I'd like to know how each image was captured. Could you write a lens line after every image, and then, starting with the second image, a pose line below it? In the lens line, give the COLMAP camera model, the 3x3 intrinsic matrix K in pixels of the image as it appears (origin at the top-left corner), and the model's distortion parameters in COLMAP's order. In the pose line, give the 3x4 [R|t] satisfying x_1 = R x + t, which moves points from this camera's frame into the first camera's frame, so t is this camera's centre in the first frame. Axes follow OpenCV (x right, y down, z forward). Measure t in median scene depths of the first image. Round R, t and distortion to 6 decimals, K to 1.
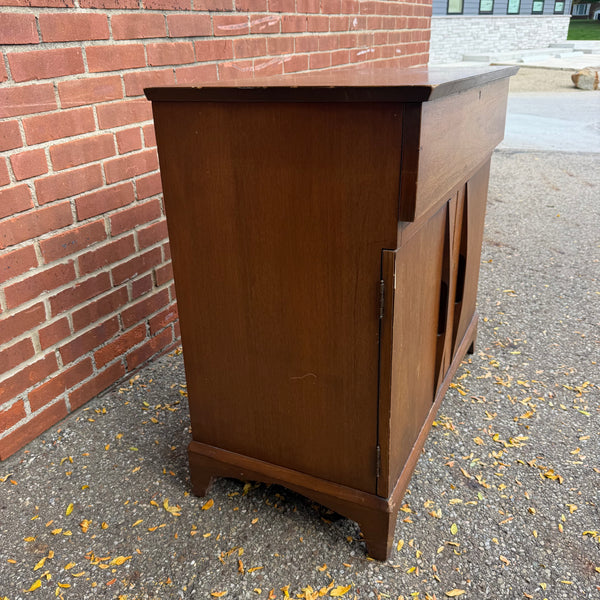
lens RADIAL K [[577.0, 0, 305.3], [0, 577.0, 298.8], [0, 0, 1]] dist [-0.025818, 0.000000]
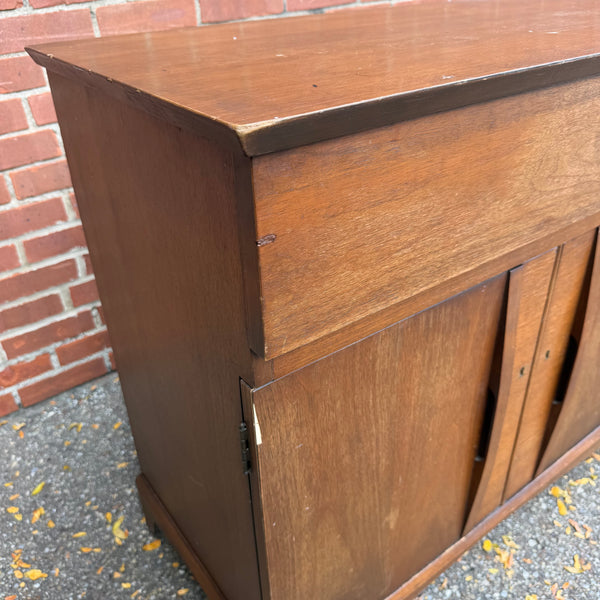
lens RADIAL K [[577.0, 0, 298.9], [0, 577.0, 303.3], [0, 0, 1]] dist [-0.025818, 0.000000]
pose [[0.882534, 0.251768, -0.397174, 0.239865], [-0.182776, 0.961847, 0.203578, -0.178109], [0.433275, -0.107071, 0.894879, 0.326481]]
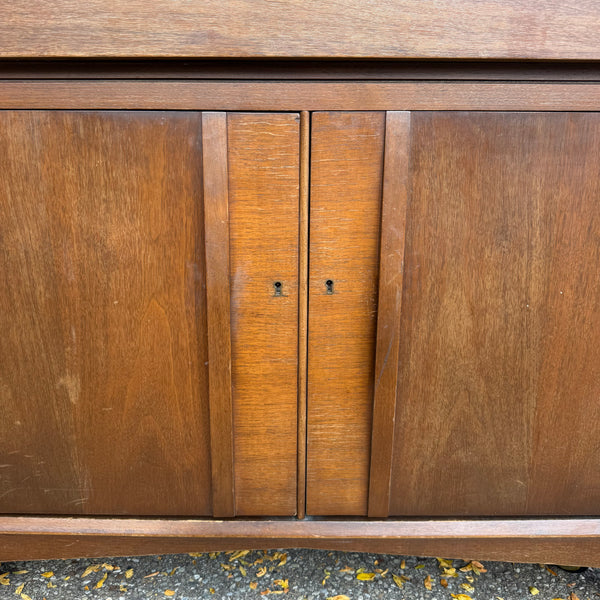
lens RADIAL K [[599.2, 0, 297.1], [0, 599.2, 313.2], [0, 0, 1]] dist [-0.013130, 0.000000]
pose [[0.423626, 0.293112, -0.857103, 0.636894], [-0.365149, 0.921175, 0.134547, -0.088818], [0.828980, 0.255973, 0.497263, 0.703326]]
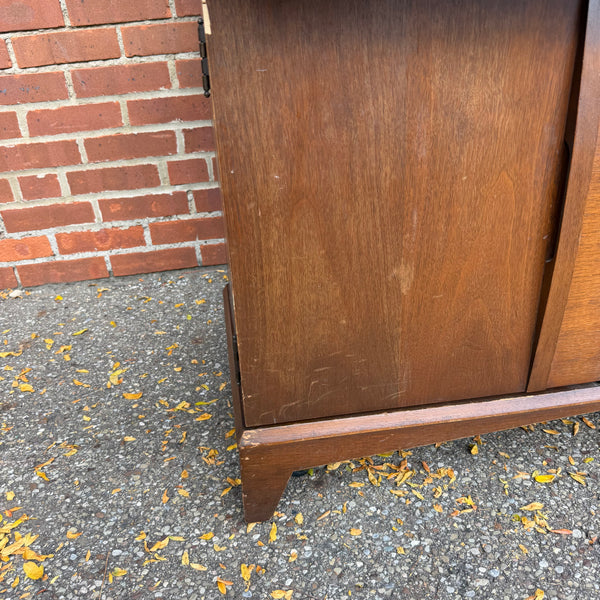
lens RADIAL K [[577.0, 0, 303.4], [0, 577.0, 303.8], [0, 0, 1]] dist [-0.025818, 0.000000]
pose [[0.580497, 0.359596, -0.730557, 0.442320], [-0.295038, 0.929123, 0.222898, -0.004111], [0.758931, 0.086151, 0.645447, 0.580201]]
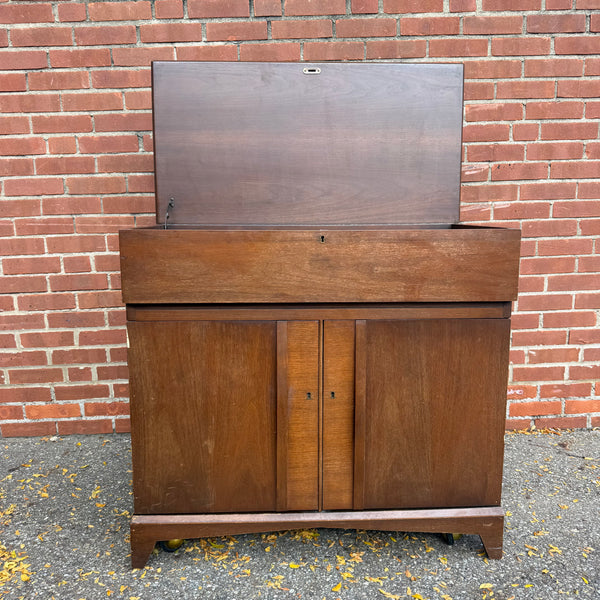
lens RADIAL K [[577.0, 0, 301.4], [0, 577.0, 291.7], [0, 0, 1]] dist [-0.025818, 0.000000]
pose [[0.478930, 0.152619, -0.864484, 1.039369], [-0.351699, 0.935643, -0.029662, -0.219919], [0.804322, 0.318245, 0.501784, 0.471412]]
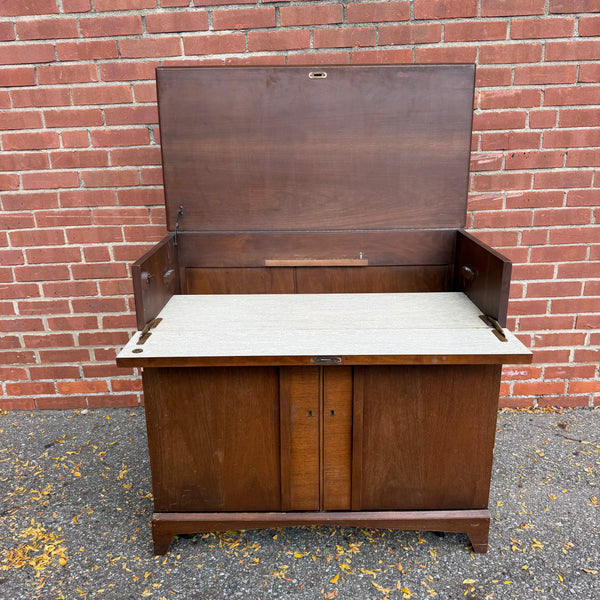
lens RADIAL K [[577.0, 0, 302.7], [0, 577.0, 293.5], [0, 0, 1]] dist [-0.025818, 0.000000]
pose [[0.437801, 0.281414, -0.853895, 1.058926], [-0.349729, 0.928256, 0.126612, -0.419772], [0.828263, 0.243201, 0.504810, 0.432251]]
